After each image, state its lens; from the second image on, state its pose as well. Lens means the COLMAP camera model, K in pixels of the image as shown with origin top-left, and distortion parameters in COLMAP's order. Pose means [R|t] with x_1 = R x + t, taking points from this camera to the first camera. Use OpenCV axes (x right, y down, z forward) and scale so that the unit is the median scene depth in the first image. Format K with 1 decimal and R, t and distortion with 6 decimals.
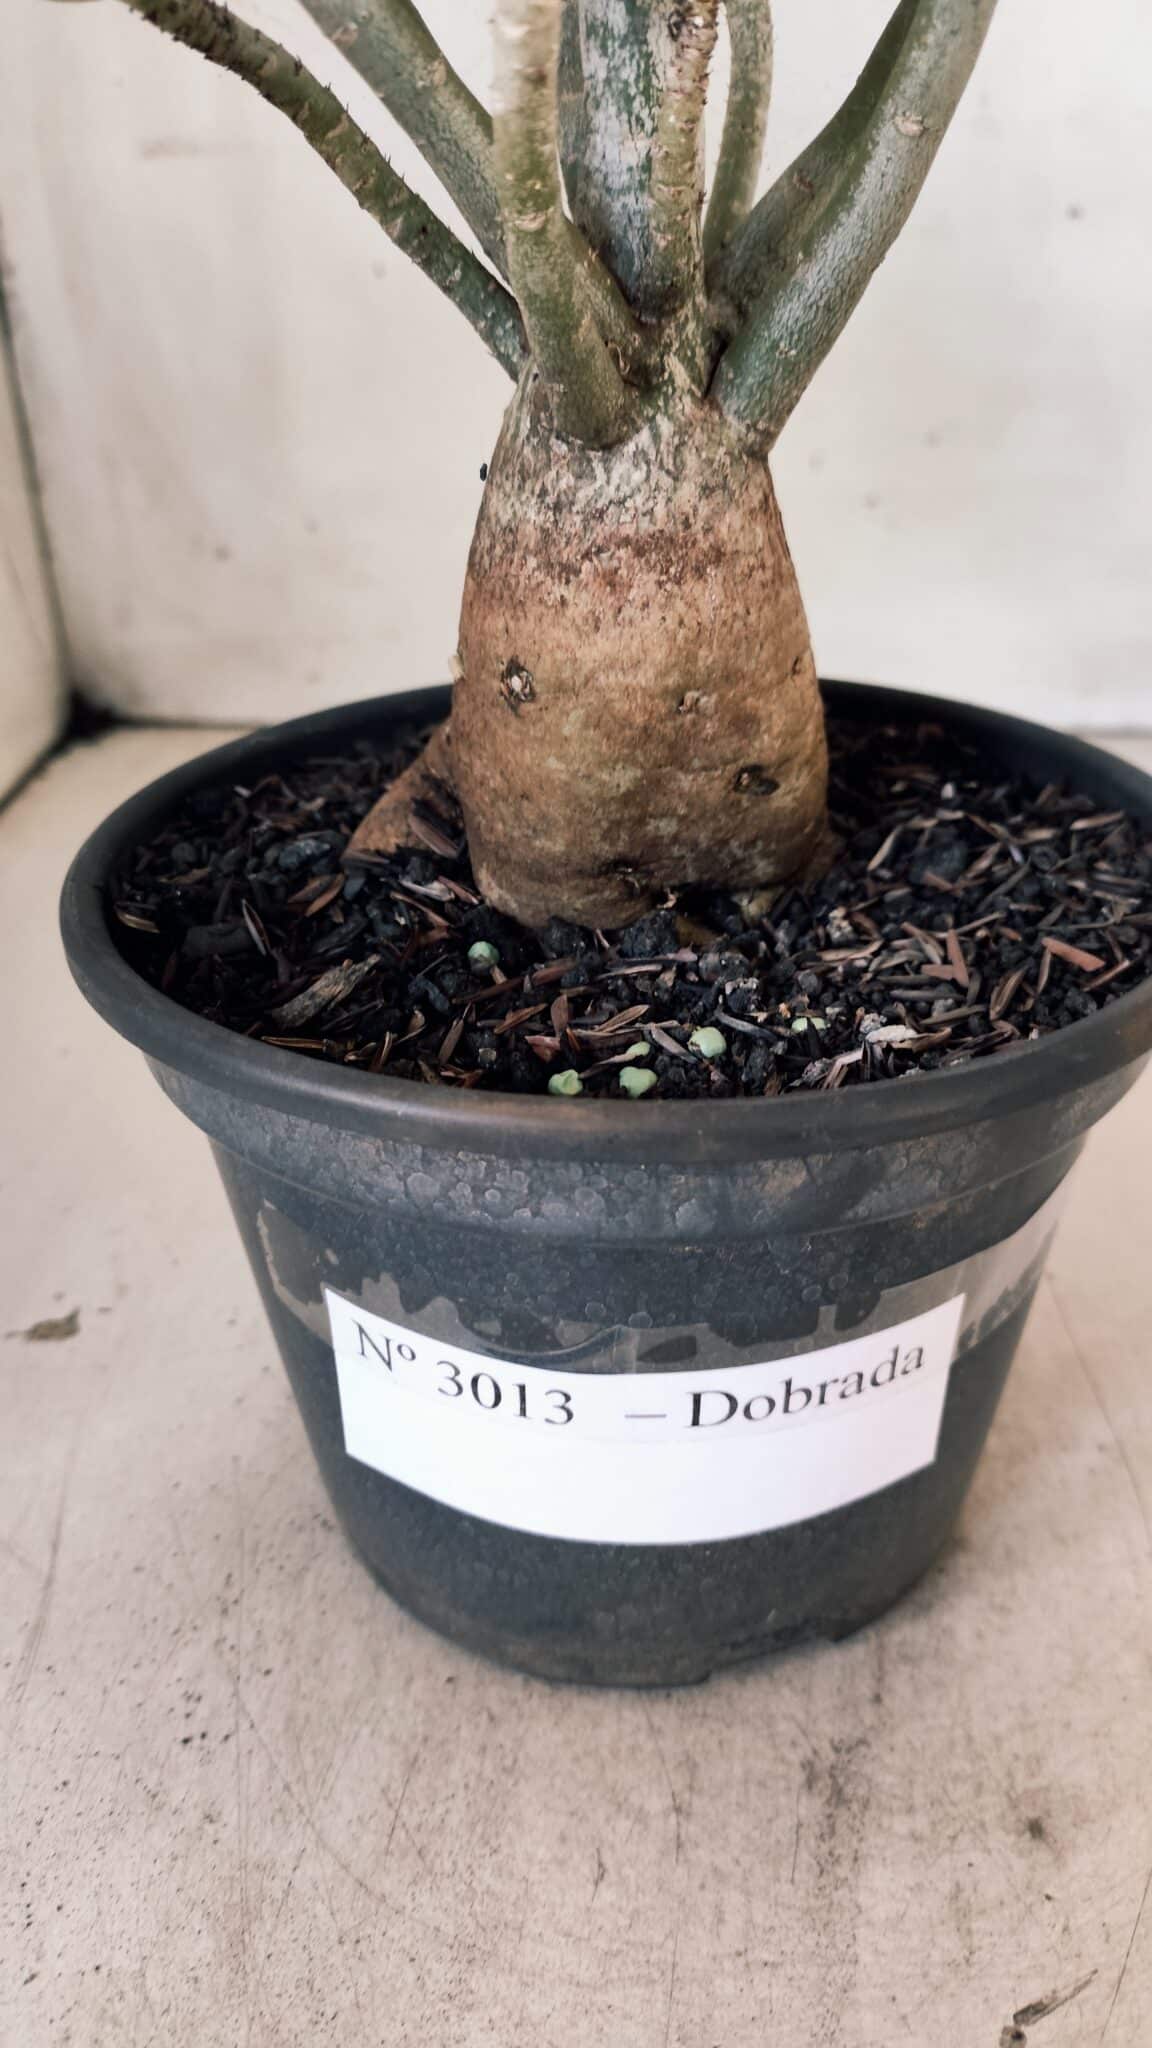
lens RADIAL K [[1563.4, 0, 595.3], [0, 1563.4, 1017.7], [0, 0, 1]] dist [0.078253, -0.209677]
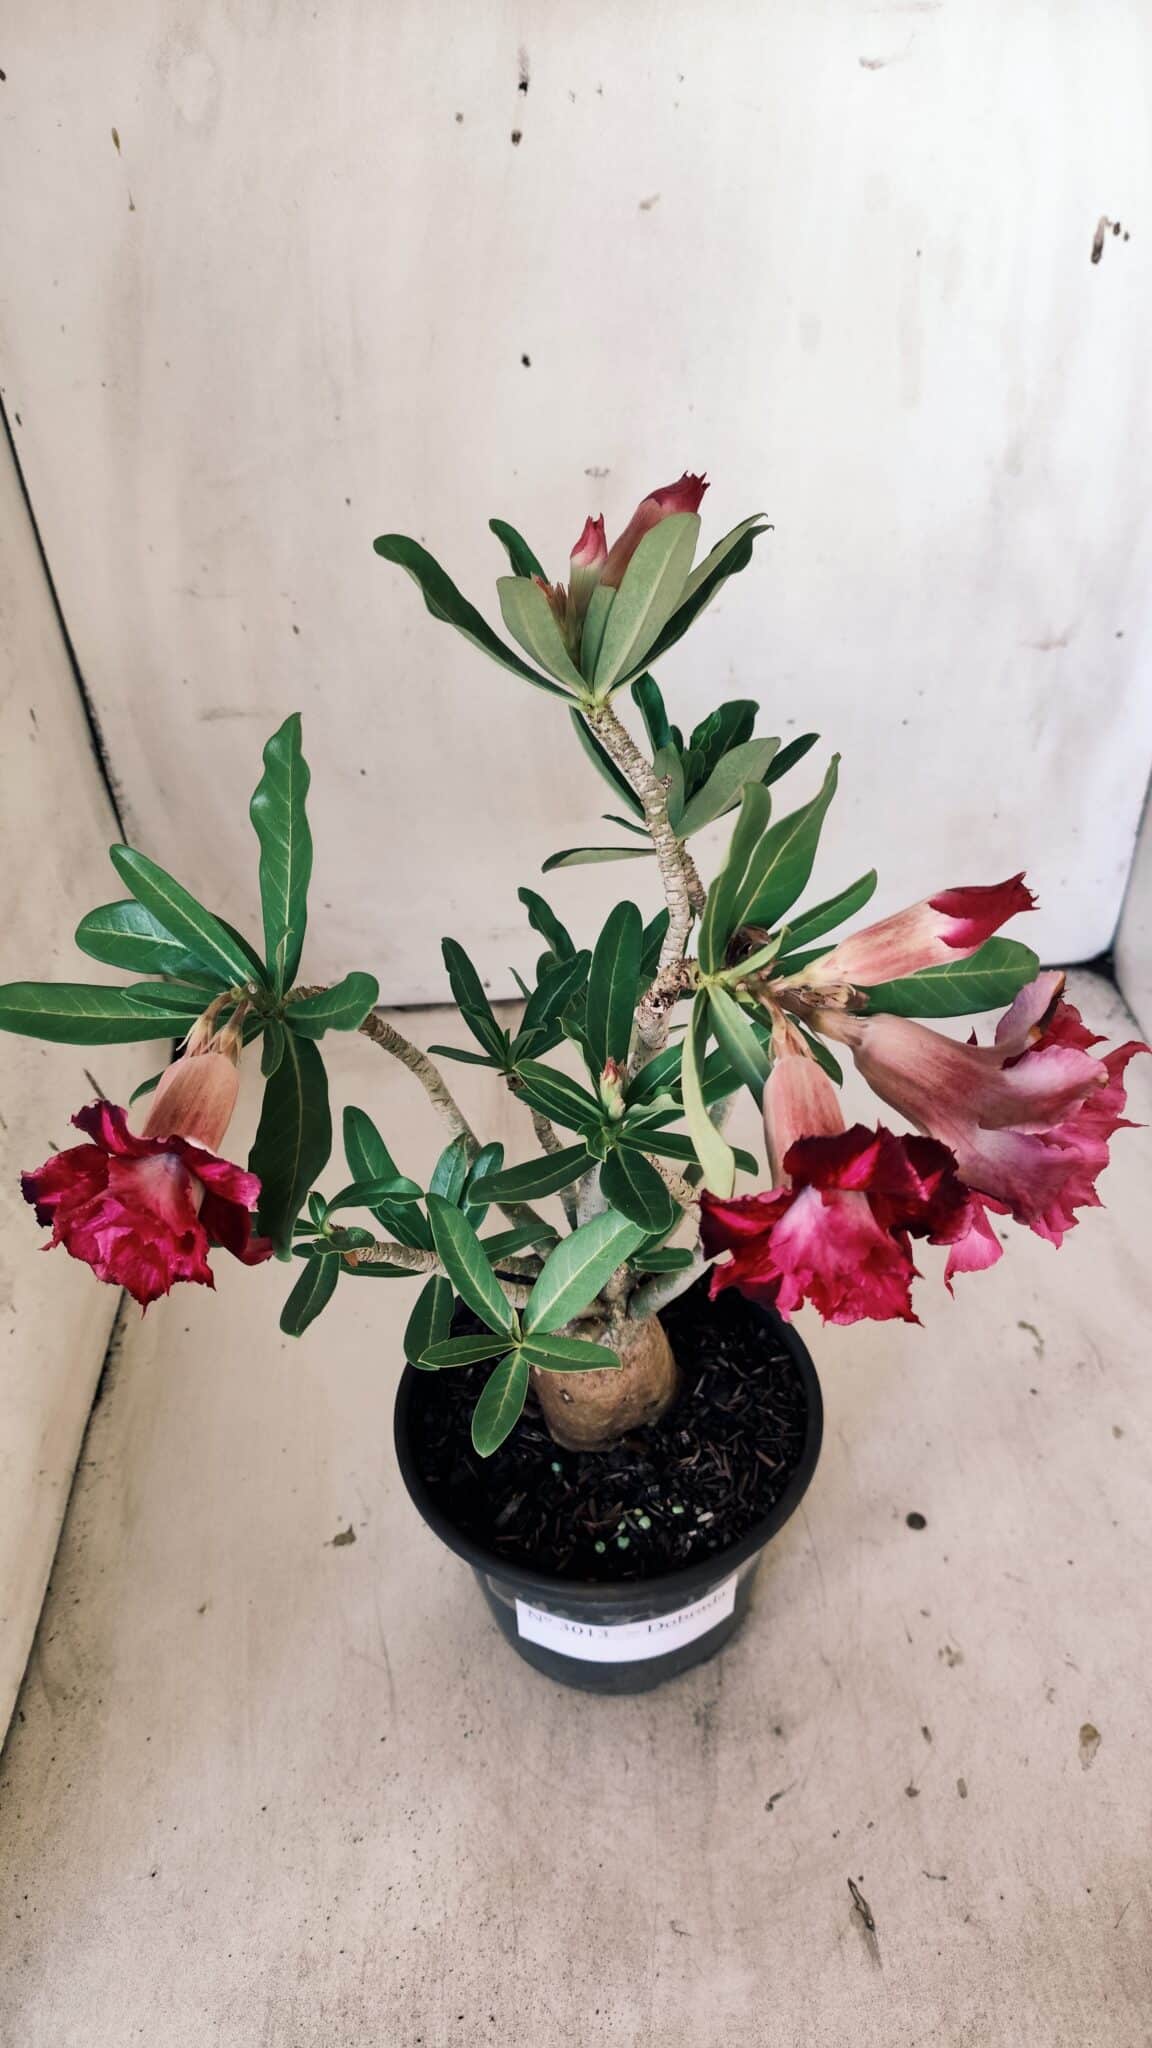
lens RADIAL K [[1528.7, 0, 582.9], [0, 1528.7, 992.8], [0, 0, 1]] dist [0.068773, -0.143584]
pose [[0.992122, -0.099494, 0.076118, -0.146577], [0.085102, 0.981187, 0.173292, -1.299782], [-0.091928, -0.165449, 0.981925, -1.478121]]
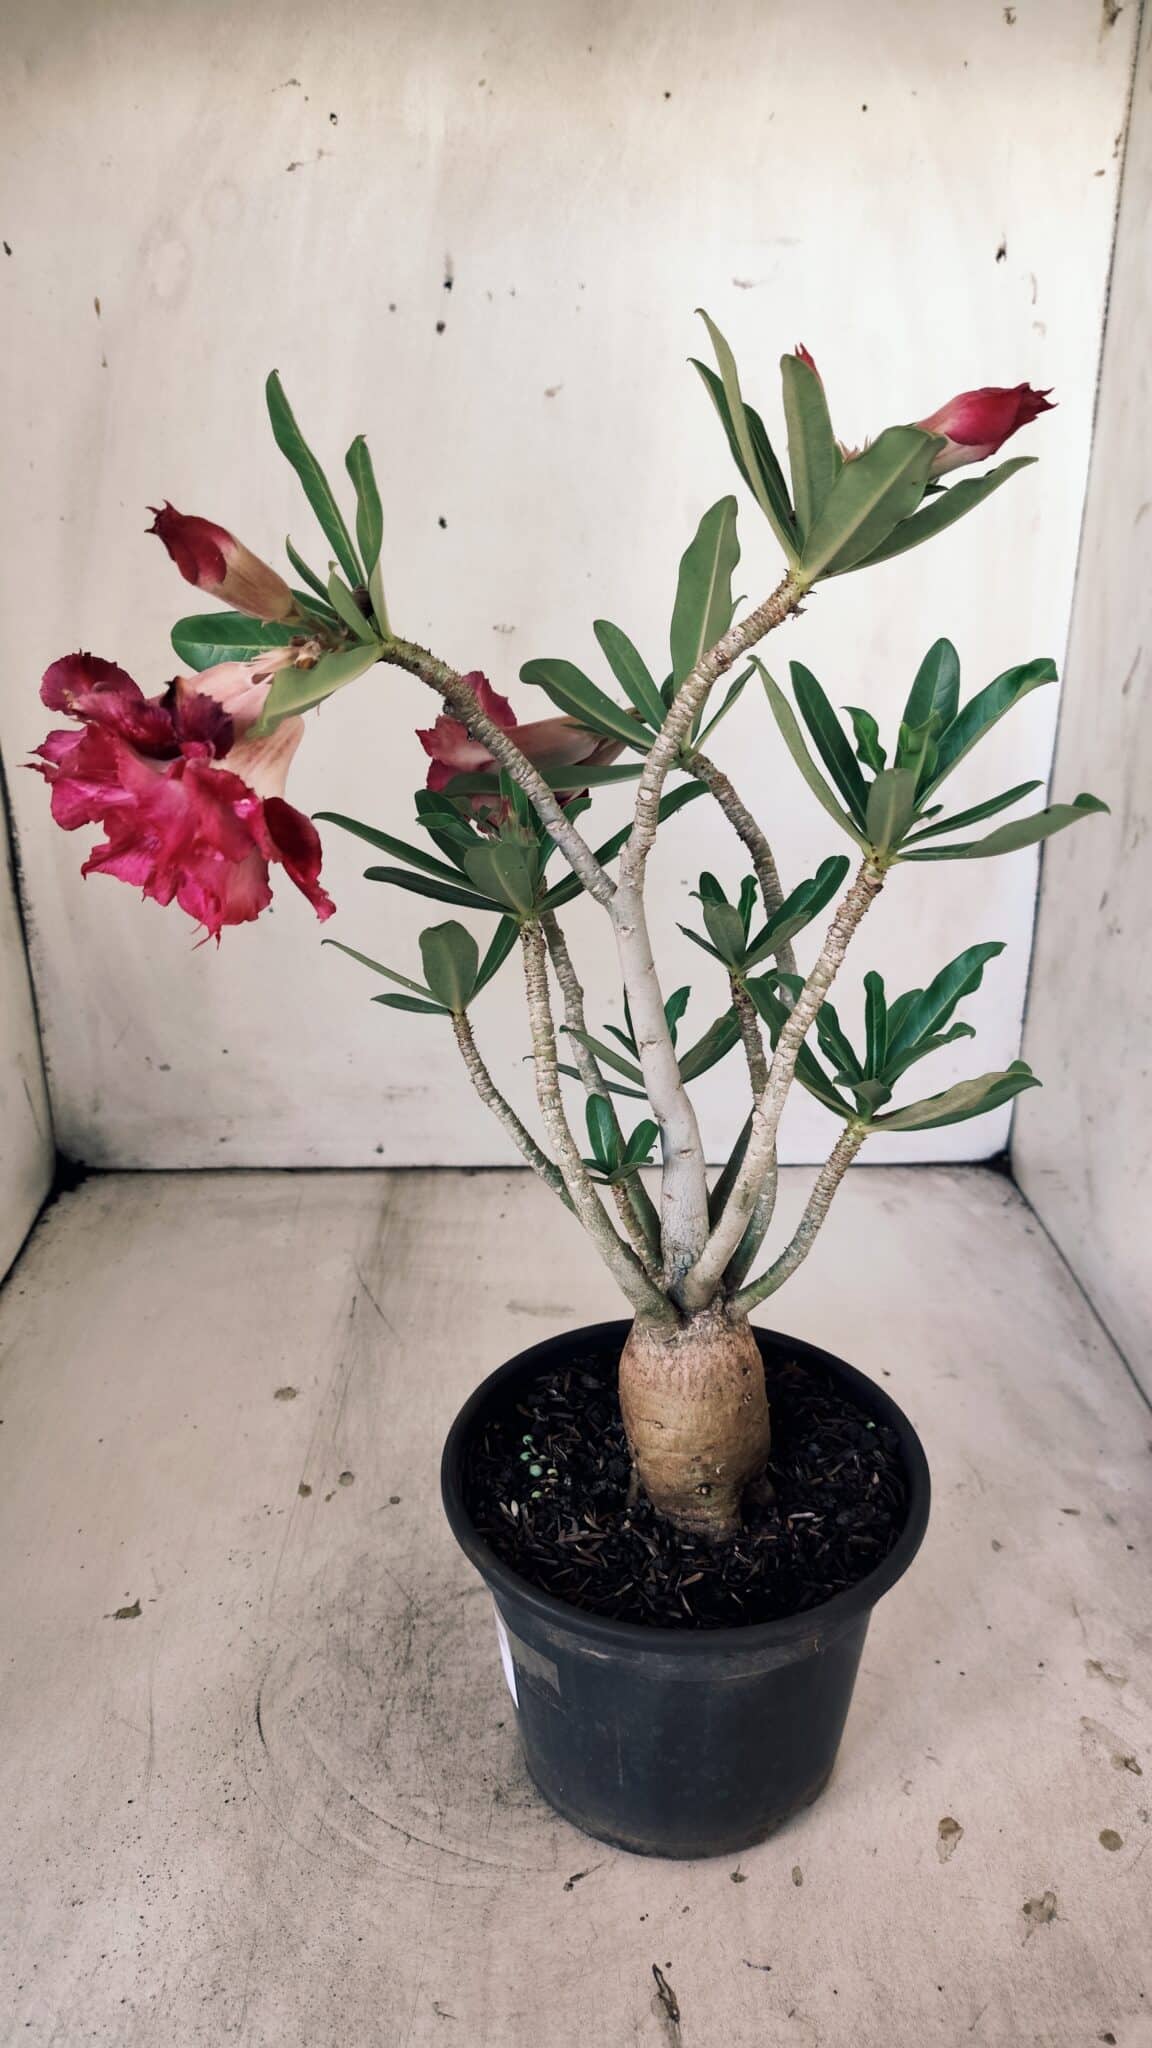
lens RADIAL K [[1528.7, 0, 582.9], [0, 1528.7, 992.8], [0, 0, 1]] dist [0.068773, -0.143584]
pose [[0.994417, -0.020580, 0.103500, 0.051692], [0.034790, 0.989902, -0.137421, -0.407832], [-0.099627, 0.140255, 0.985090, -1.530152]]
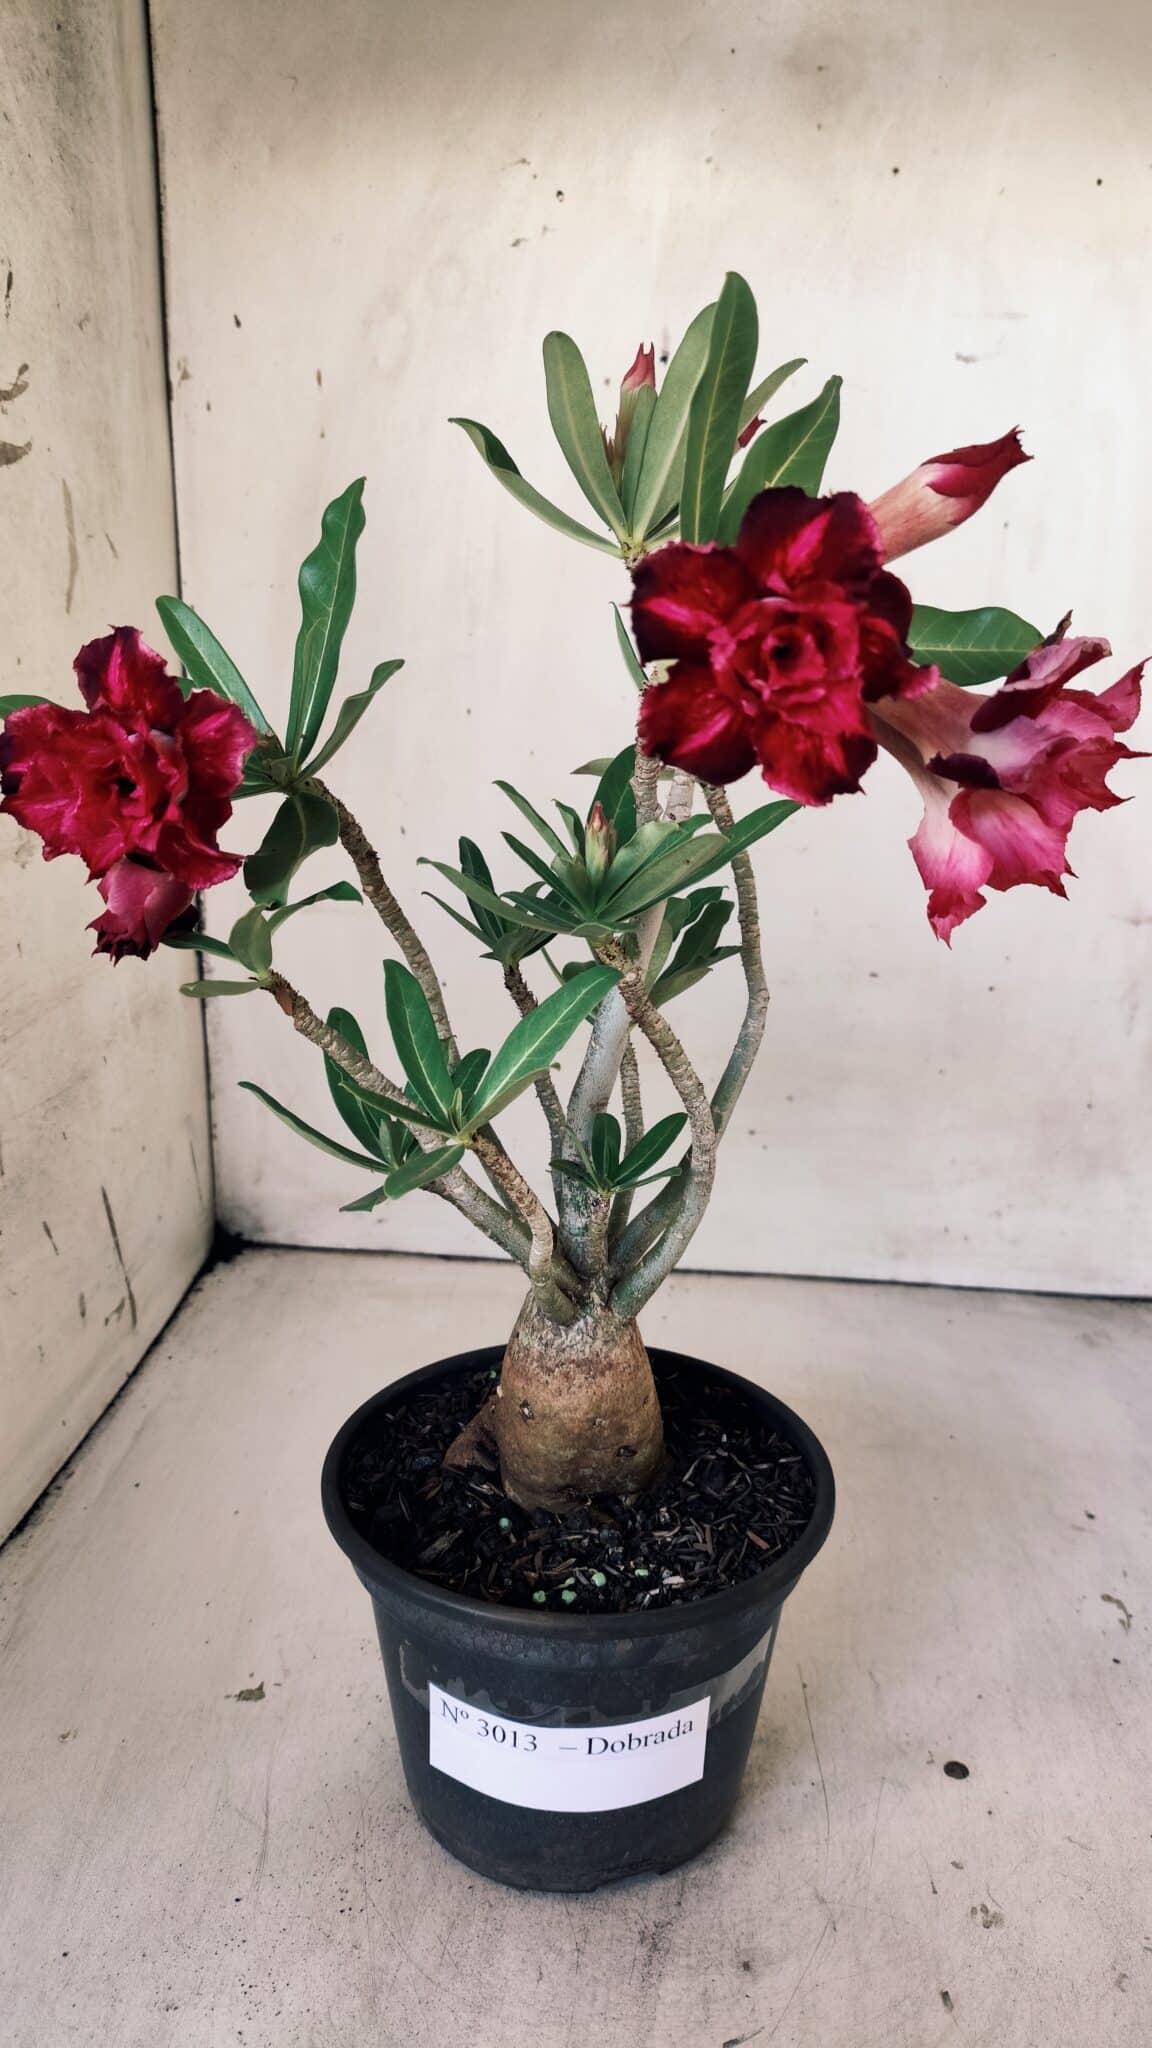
lens RADIAL K [[1523.1, 0, 574.5], [0, 1523.1, 1004.4], [0, 0, 1]] dist [0.058063, -0.120448]
pose [[0.999313, 0.036588, -0.005827, 0.013405], [-0.036950, 0.972733, -0.228967, -0.266144], [-0.002709, 0.229025, 0.973417, -1.313713]]
